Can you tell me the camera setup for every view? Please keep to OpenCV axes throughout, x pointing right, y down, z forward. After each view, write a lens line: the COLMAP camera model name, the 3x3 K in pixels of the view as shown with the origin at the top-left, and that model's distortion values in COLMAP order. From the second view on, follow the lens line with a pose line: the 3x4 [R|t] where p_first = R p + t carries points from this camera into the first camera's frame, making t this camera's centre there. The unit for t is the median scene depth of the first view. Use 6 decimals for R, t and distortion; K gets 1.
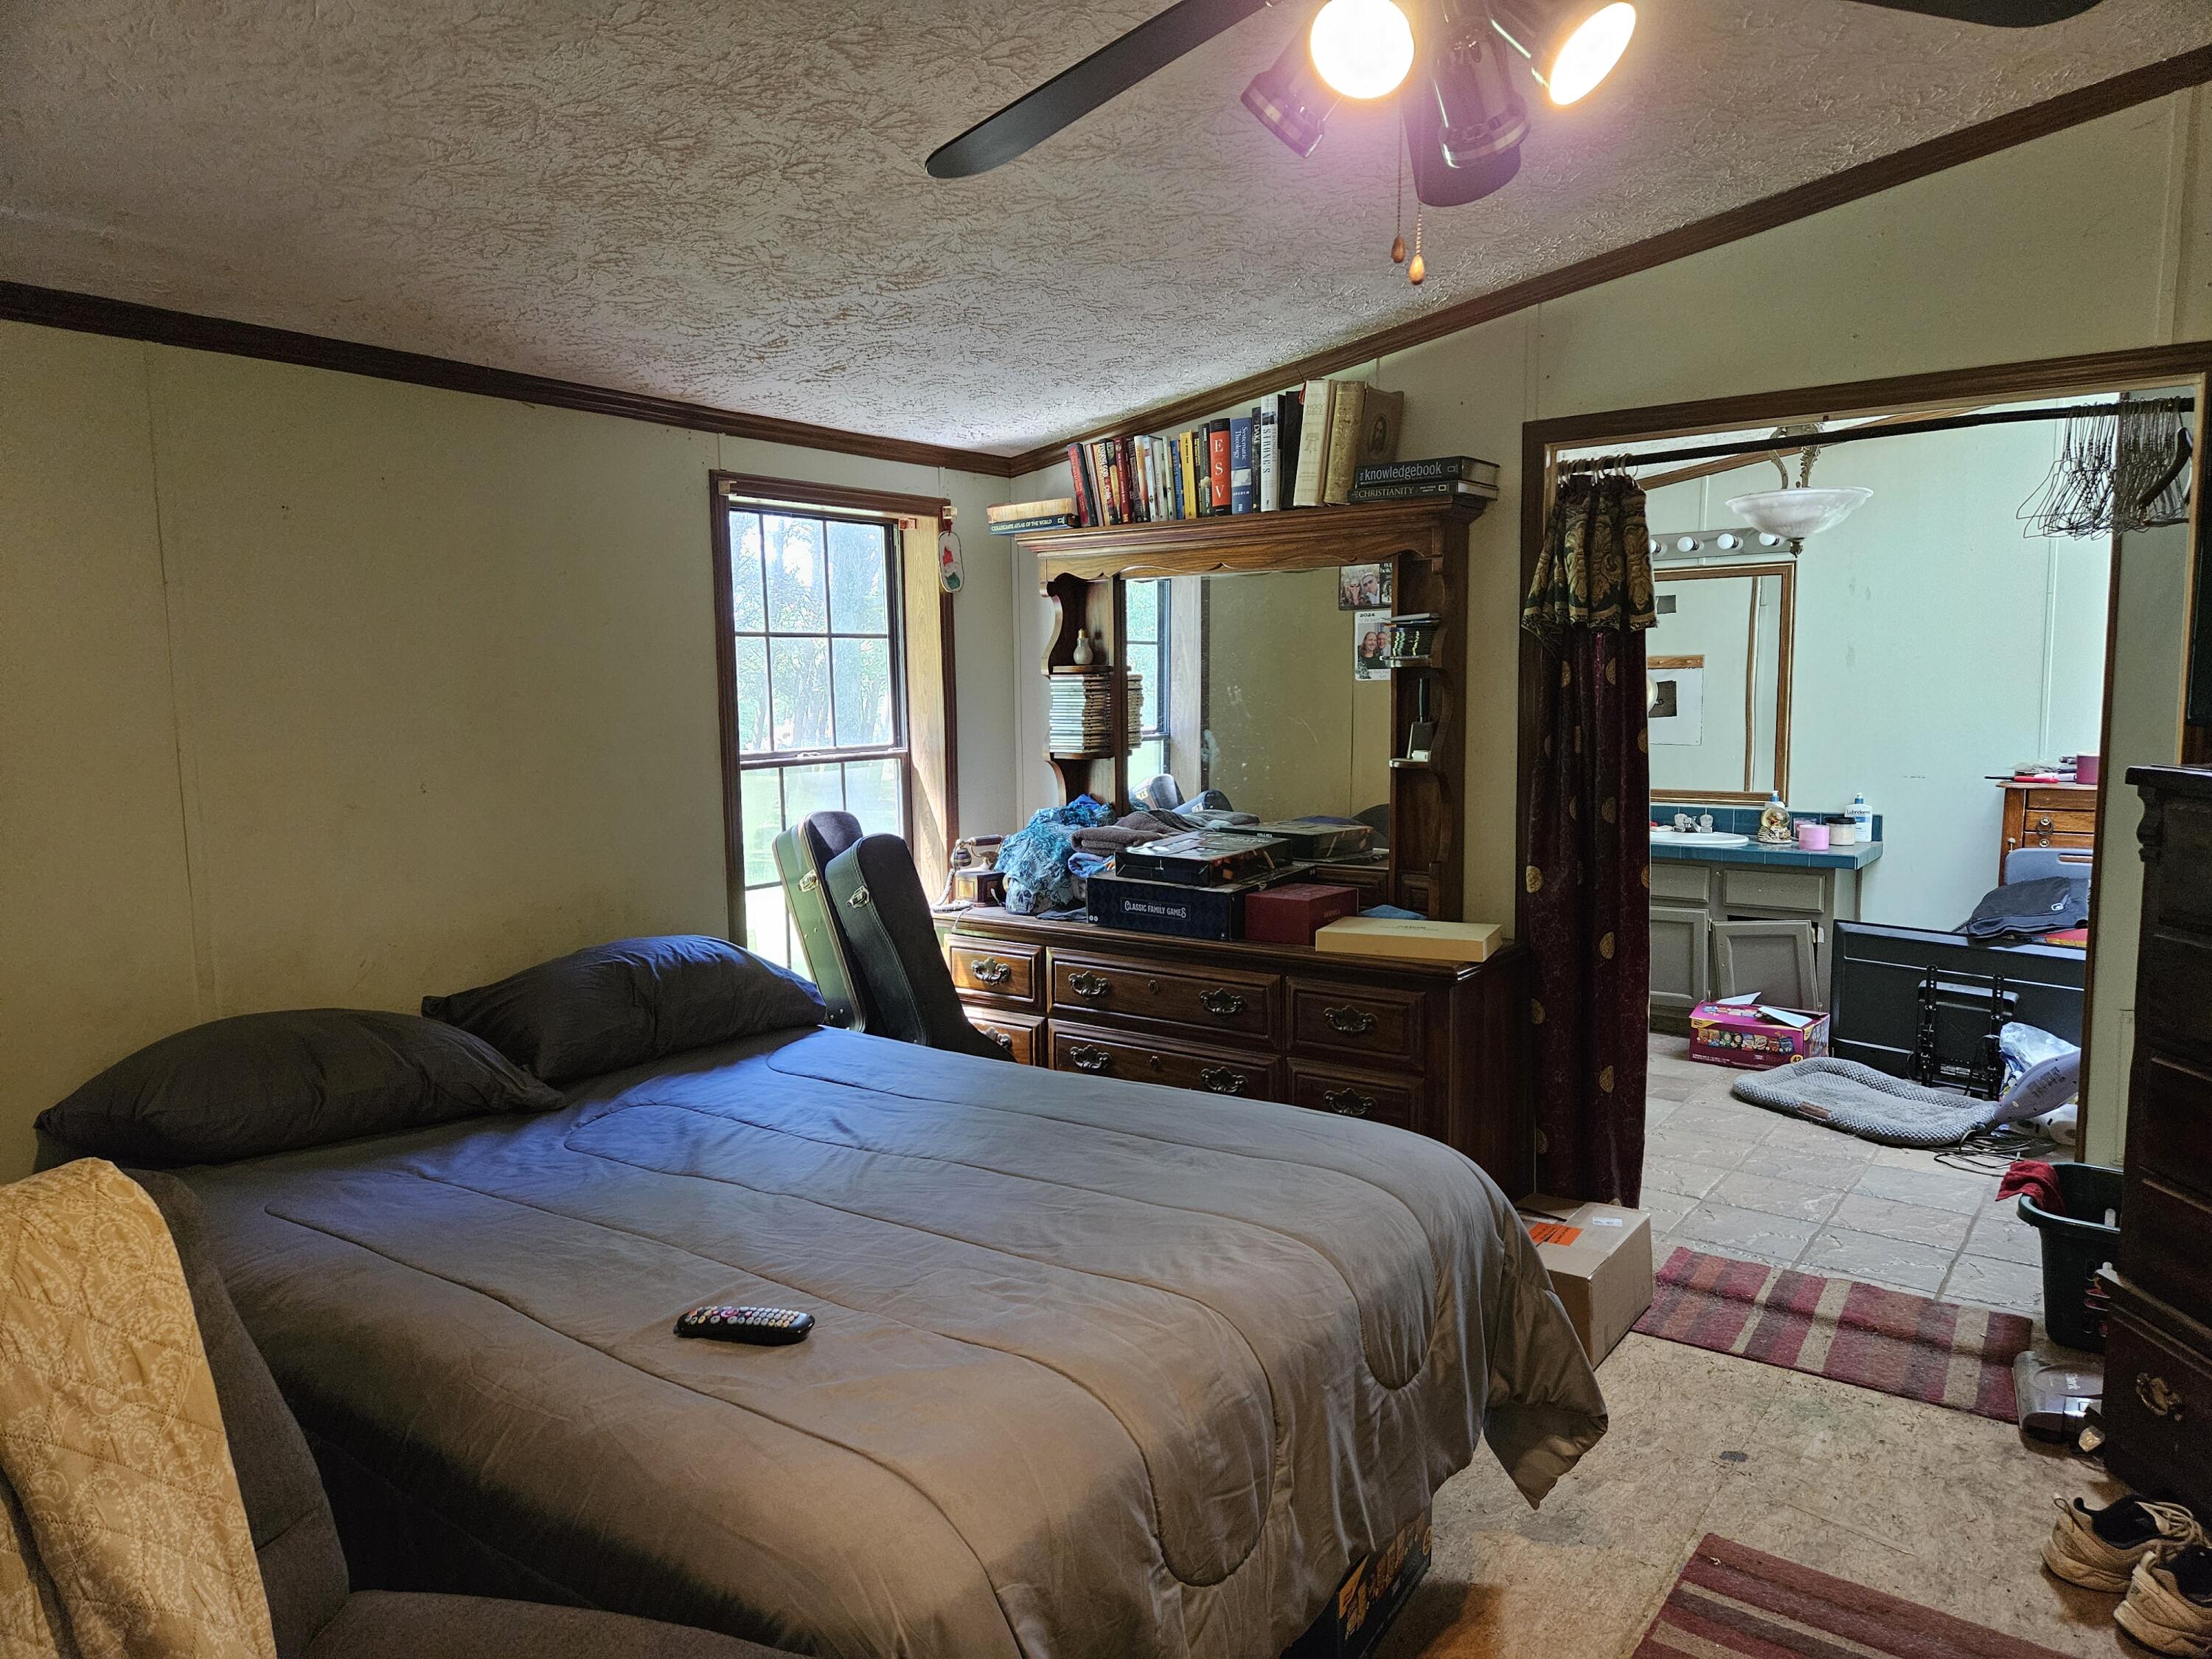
lens RADIAL K [[1475.6, 0, 1098.8], [0, 1475.6, 825.4], [0, 0, 1]] dist [0.065168, -0.030127]
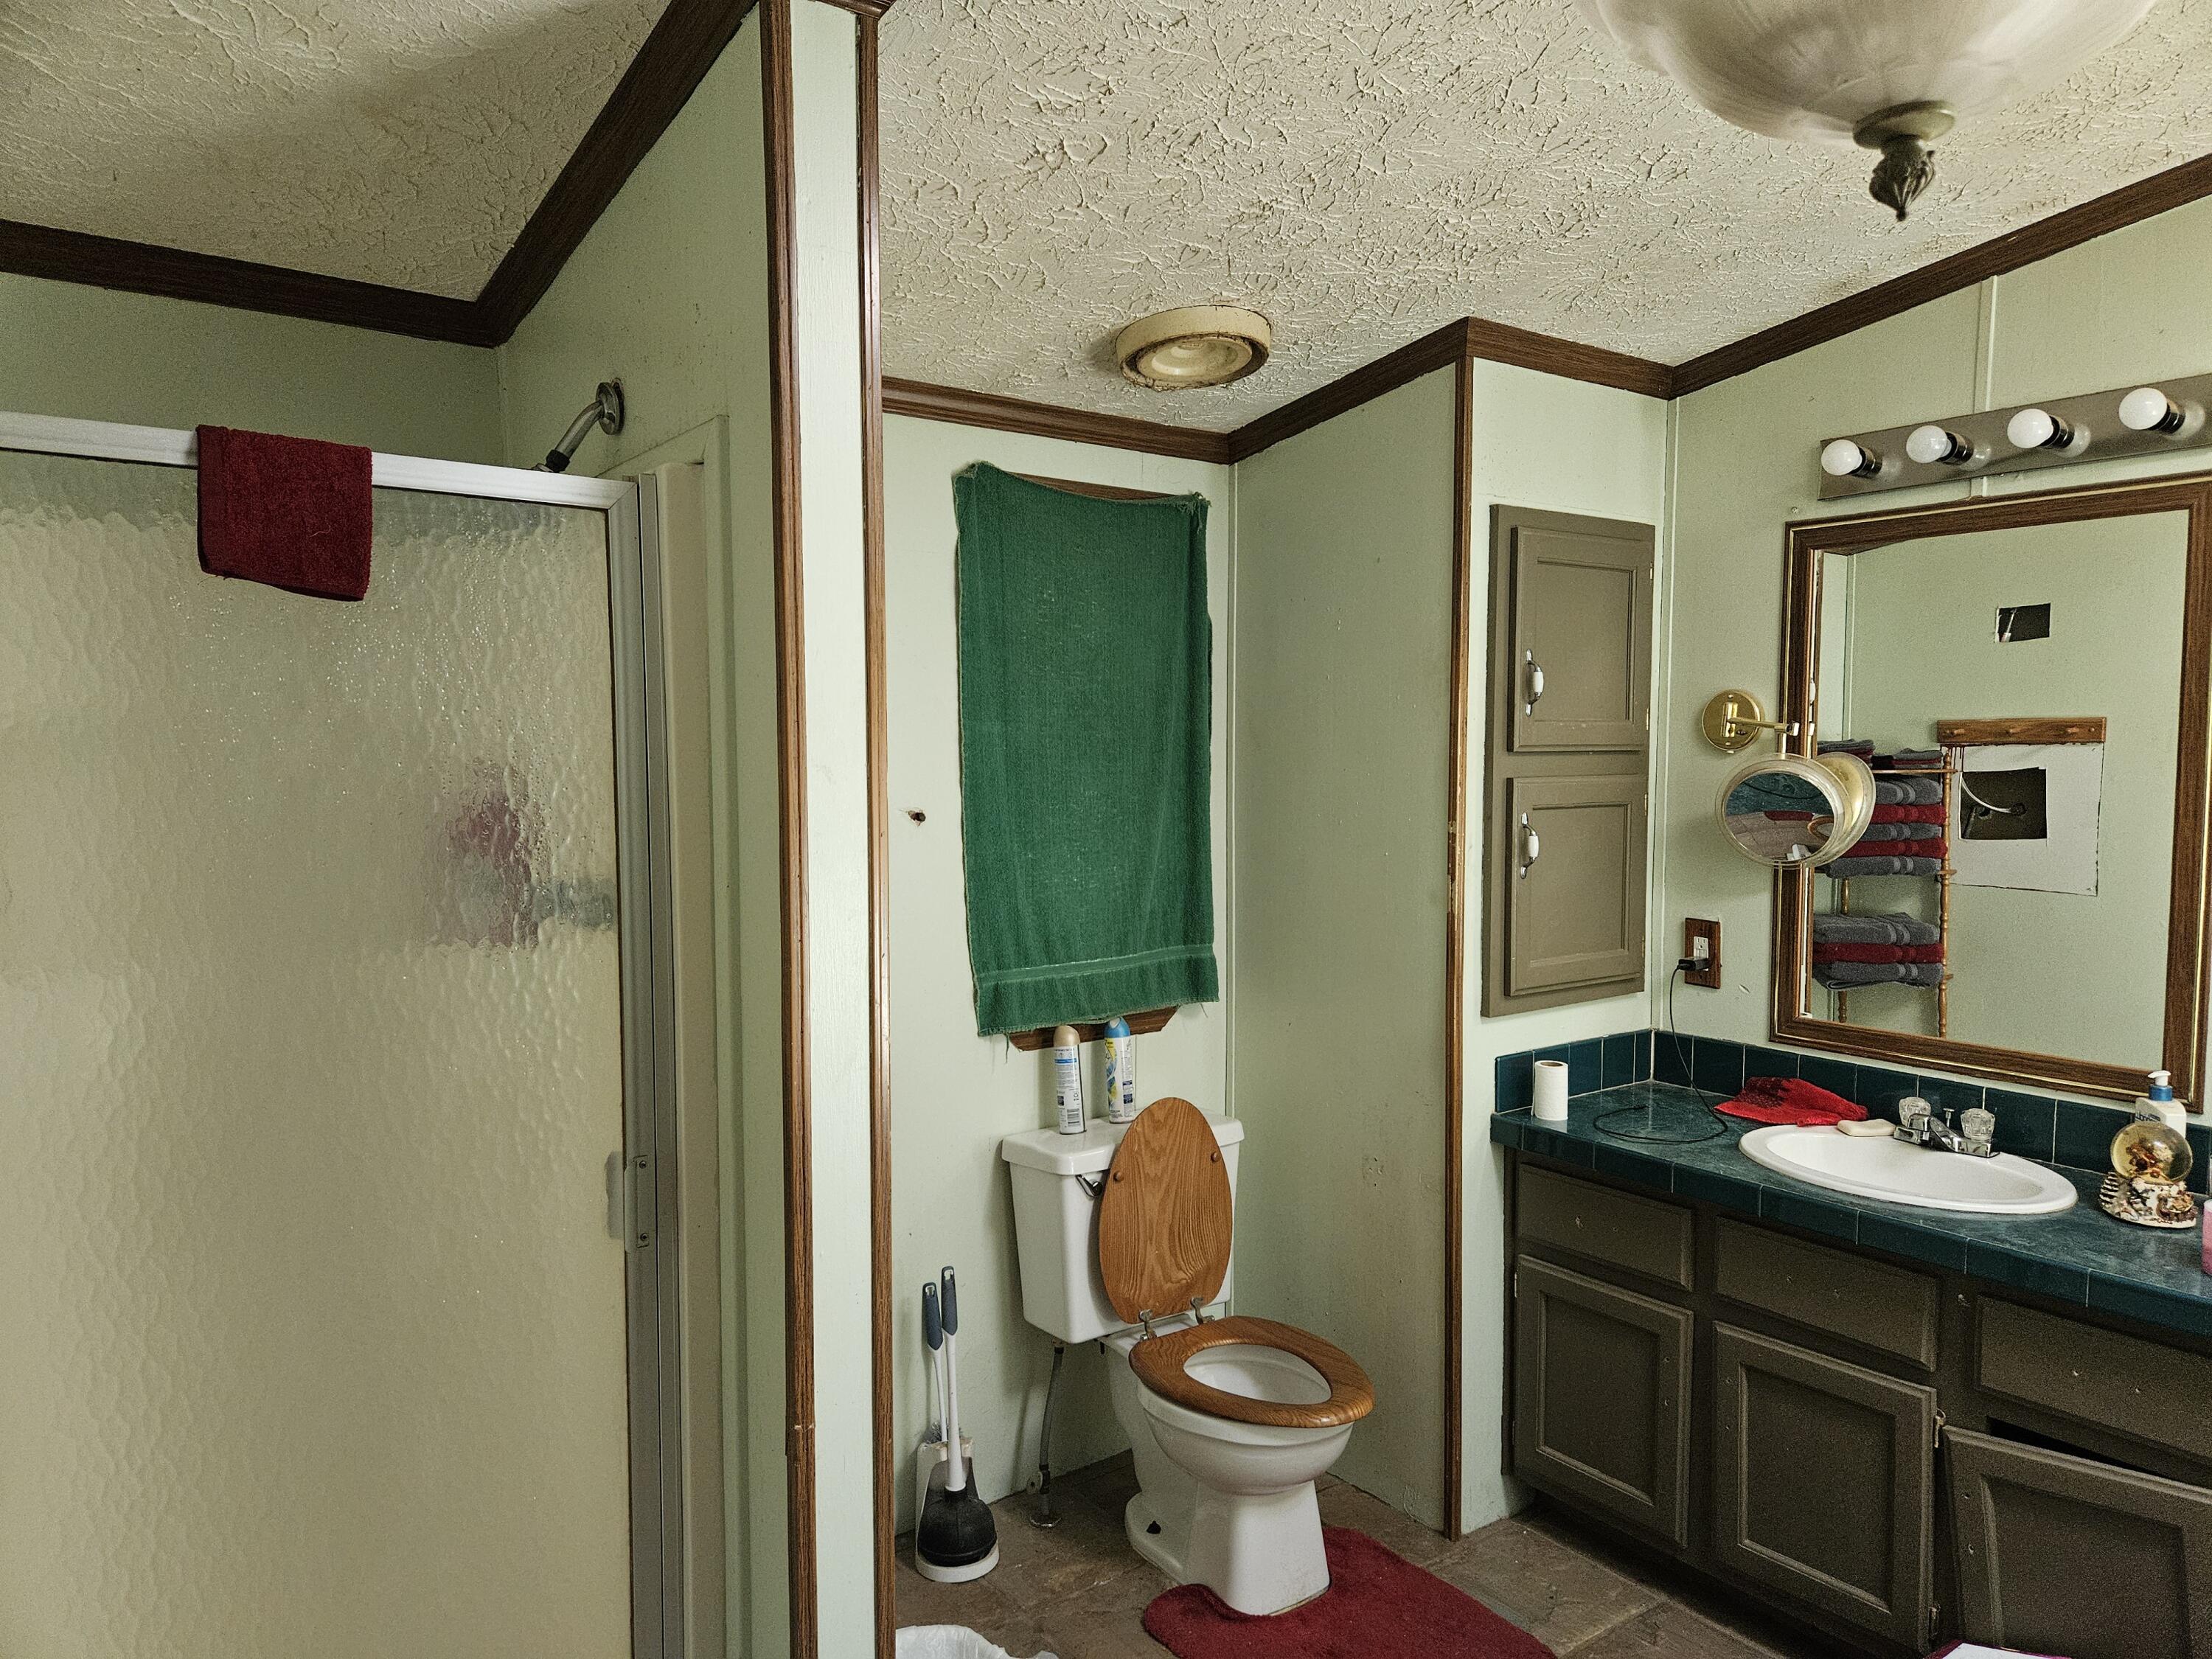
lens RADIAL K [[1475.6, 0, 1115.5], [0, 1475.6, 840.1], [0, 0, 1]] dist [0.065168, -0.030127]
pose [[0.956800, 0.020987, -0.289987, 0.302032], [-0.032458, 0.998867, -0.034802, -0.057775], [0.288928, 0.042711, 0.956398, 0.542689]]
